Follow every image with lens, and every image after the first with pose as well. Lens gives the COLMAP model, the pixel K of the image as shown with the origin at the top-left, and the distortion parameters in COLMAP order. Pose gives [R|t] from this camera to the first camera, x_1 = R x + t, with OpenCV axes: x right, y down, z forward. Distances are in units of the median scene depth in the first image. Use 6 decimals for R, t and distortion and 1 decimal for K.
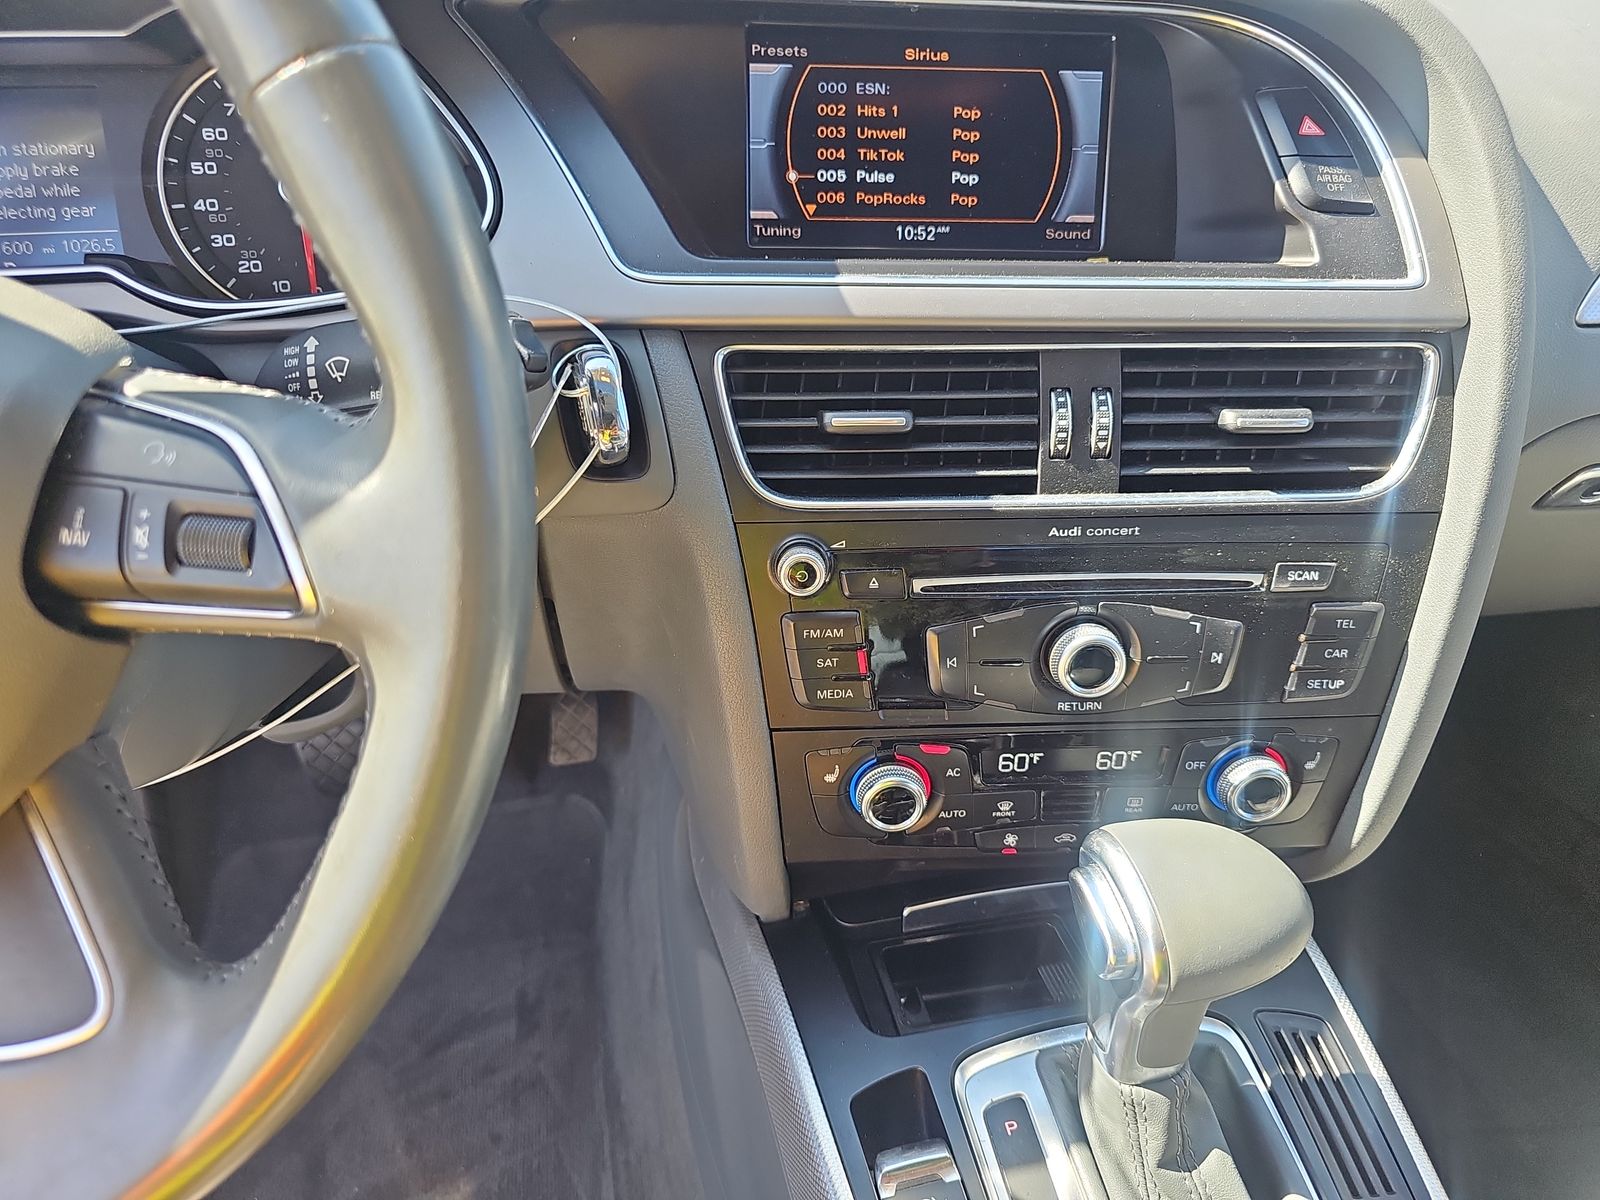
lens RADIAL K [[1059.2, 0, 811.5], [0, 1059.2, 606.6], [0, 0, 1]] dist [0.004553, -0.019630]
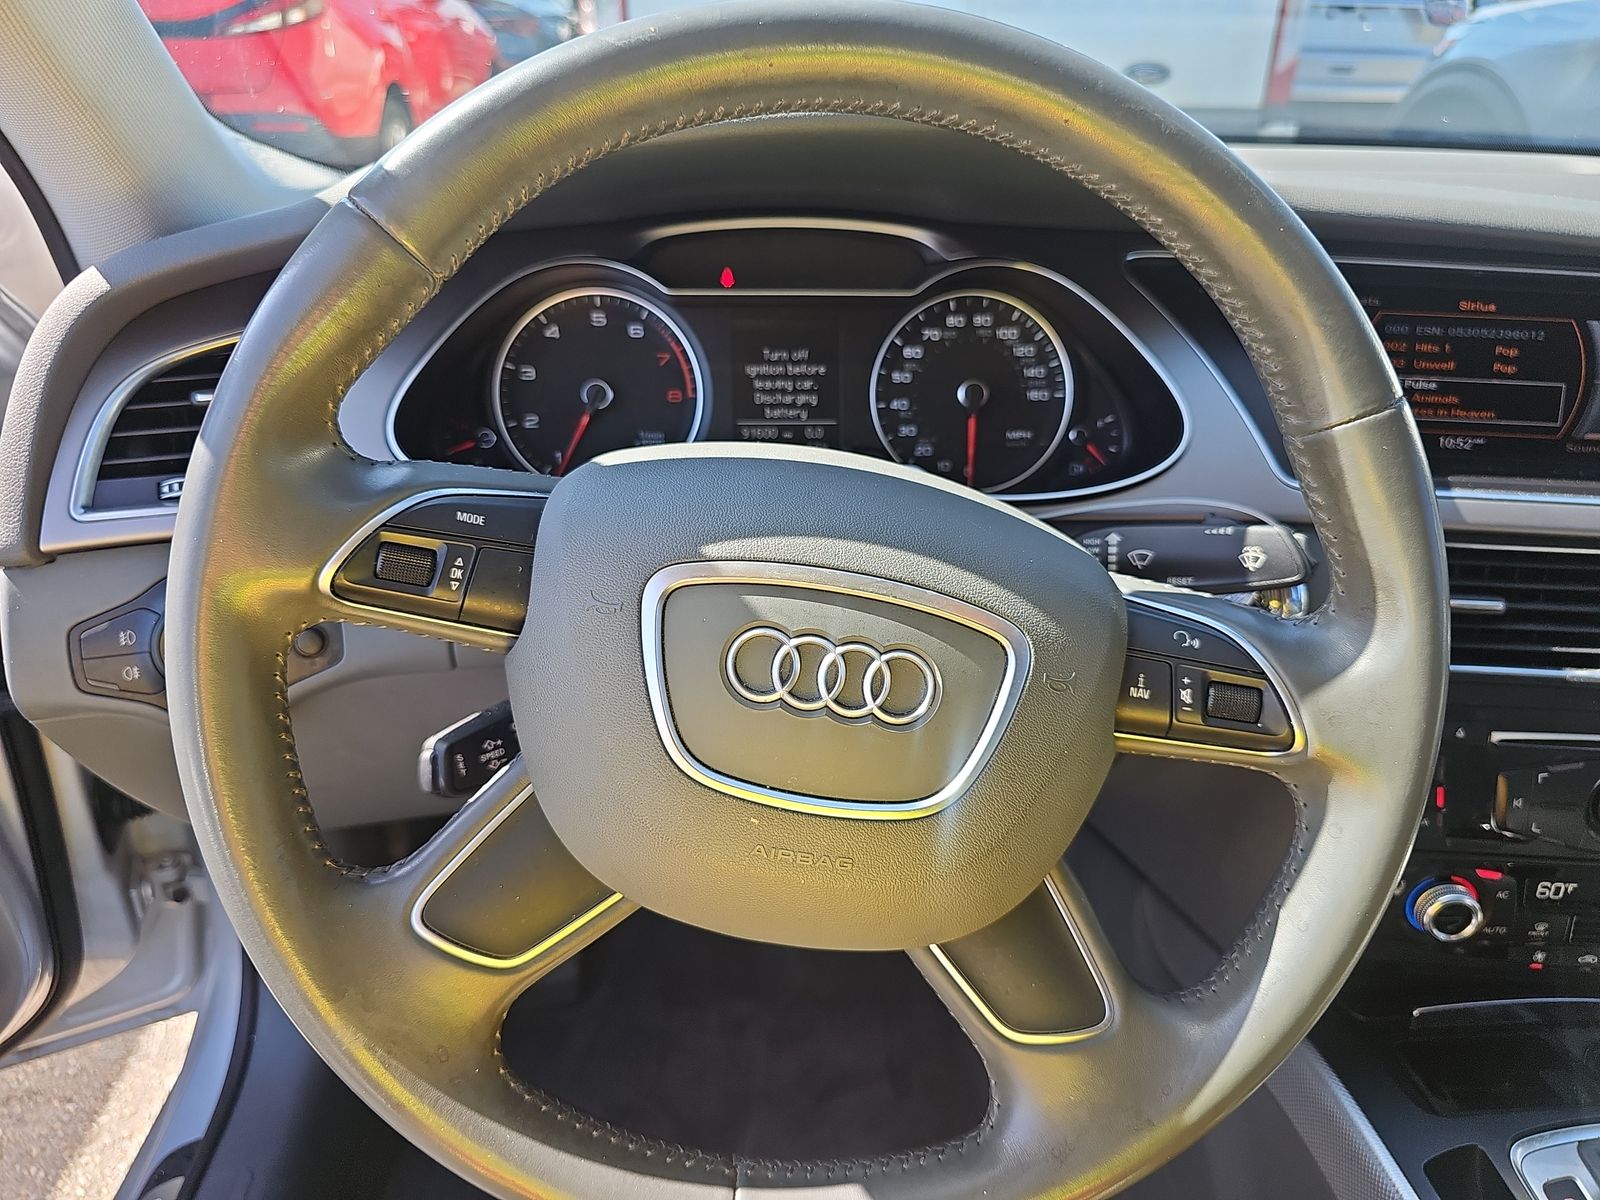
lens RADIAL K [[1059.2, 0, 794.0], [0, 1059.2, 596.4], [0, 0, 1]] dist [0.004553, -0.019630]
pose [[0.992613, 0.055324, -0.107972, -0.548767], [-0.064864, 0.994100, -0.086941, -0.021811], [0.102525, 0.093302, 0.990345, -0.288386]]
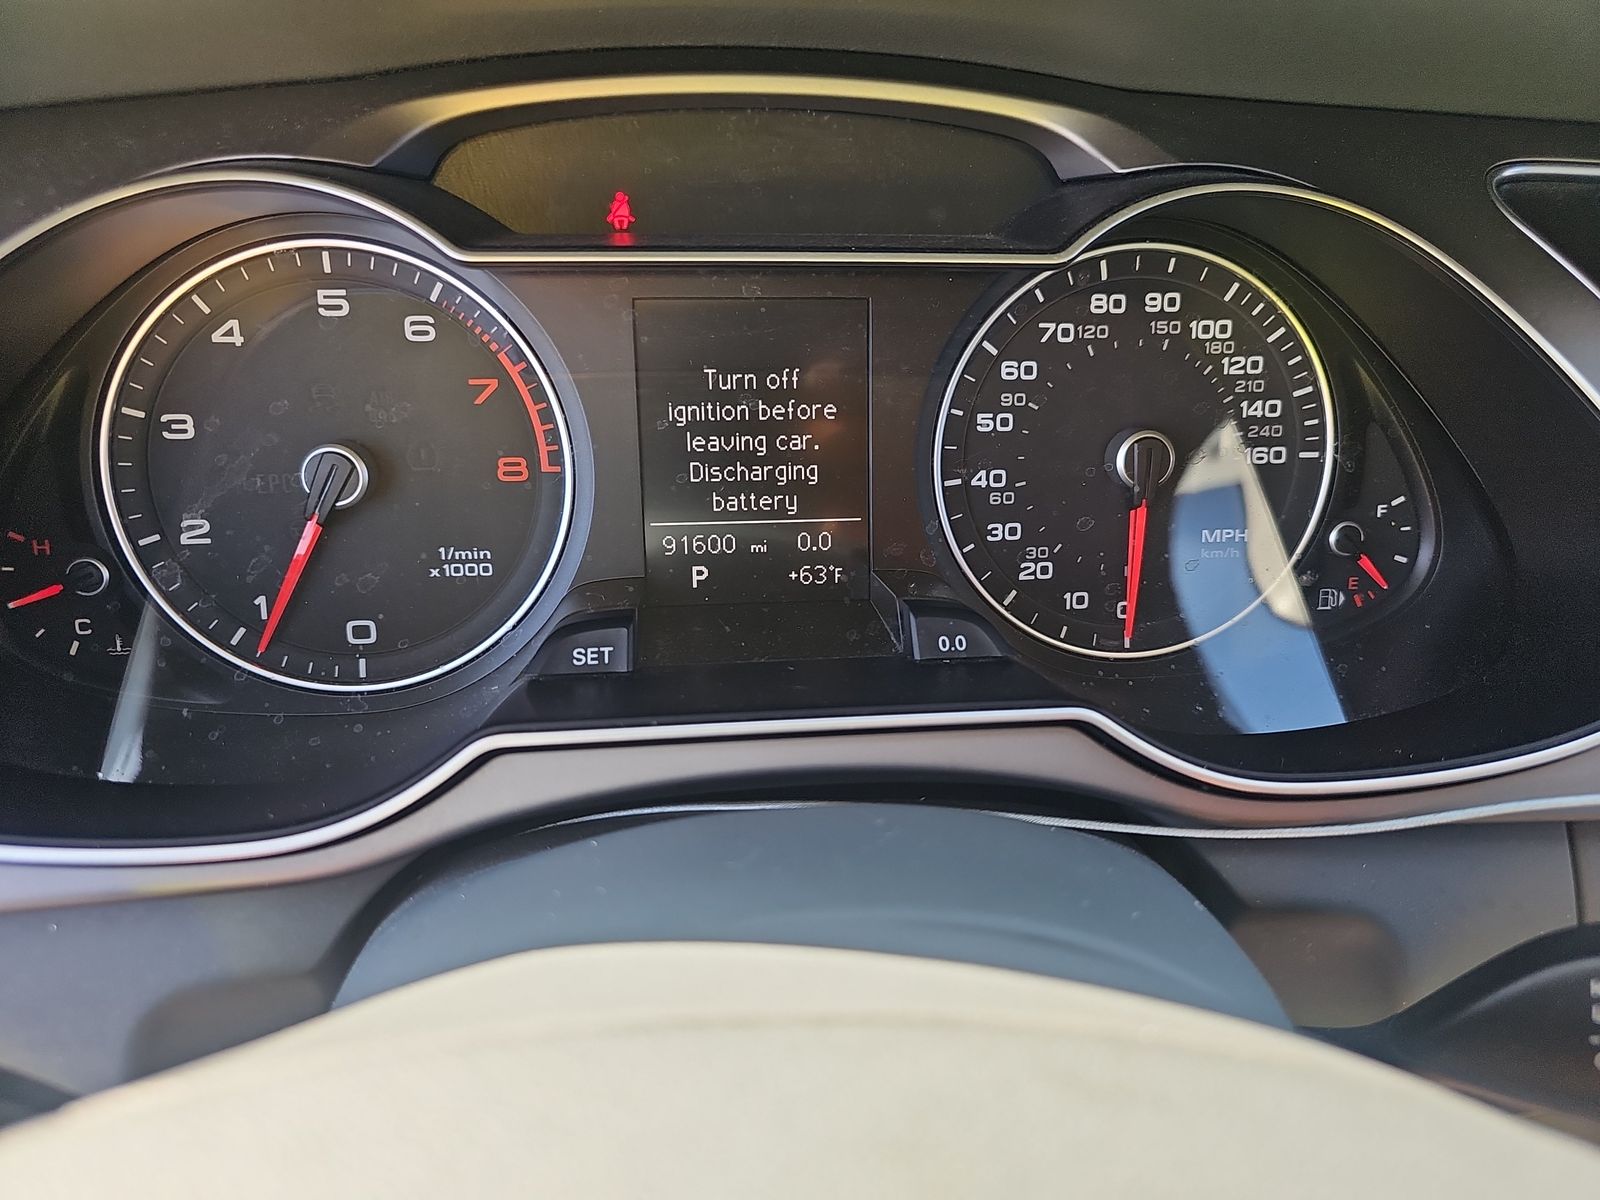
lens RADIAL K [[1059.2, 0, 784.8], [0, 1059.2, 565.1], [0, 0, 1]] dist [0.004553, -0.019630]
pose [[0.998705, 0.043092, -0.027041, -0.676310], [-0.043236, 0.999054, -0.004739, -0.321061], [0.026811, 0.005902, 0.999623, 0.367924]]
